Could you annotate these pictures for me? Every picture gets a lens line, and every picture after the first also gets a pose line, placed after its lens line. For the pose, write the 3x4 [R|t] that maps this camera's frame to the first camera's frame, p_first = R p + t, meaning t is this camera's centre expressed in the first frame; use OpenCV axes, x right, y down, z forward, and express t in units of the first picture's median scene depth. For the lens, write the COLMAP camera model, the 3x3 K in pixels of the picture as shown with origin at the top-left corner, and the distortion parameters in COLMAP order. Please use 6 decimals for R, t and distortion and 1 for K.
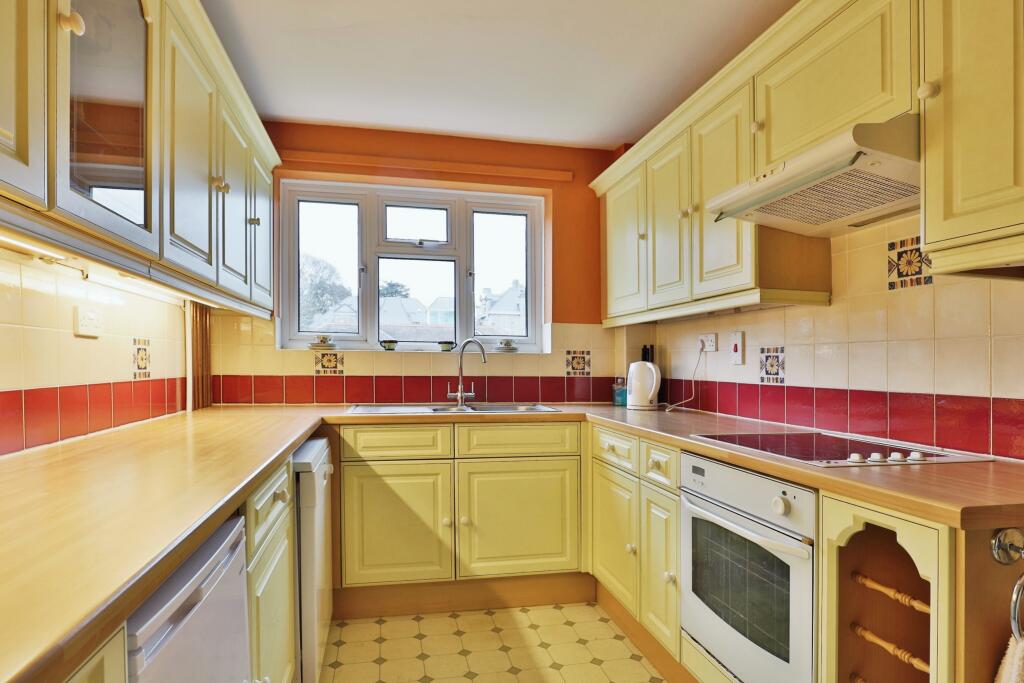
lens RADIAL K [[562.1, 0, 508.3], [0, 562.1, 365.8], [0, 0, 1]] dist [-0.020227, -0.001245]
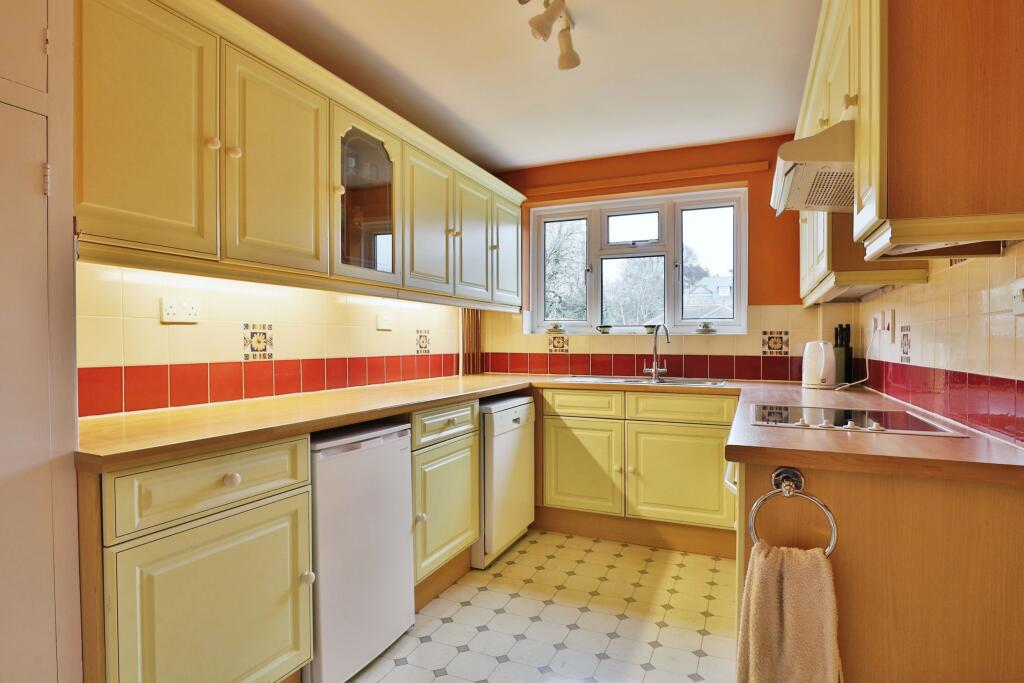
lens RADIAL K [[562.1, 0, 511.3], [0, 562.1, 343.9], [0, 0, 1]] dist [-0.020227, -0.001245]
pose [[0.812366, -0.004155, -0.583133, 0.383176], [0.000831, 0.999982, -0.005968, 0.003167], [0.583147, 0.004364, 0.812355, -0.149640]]
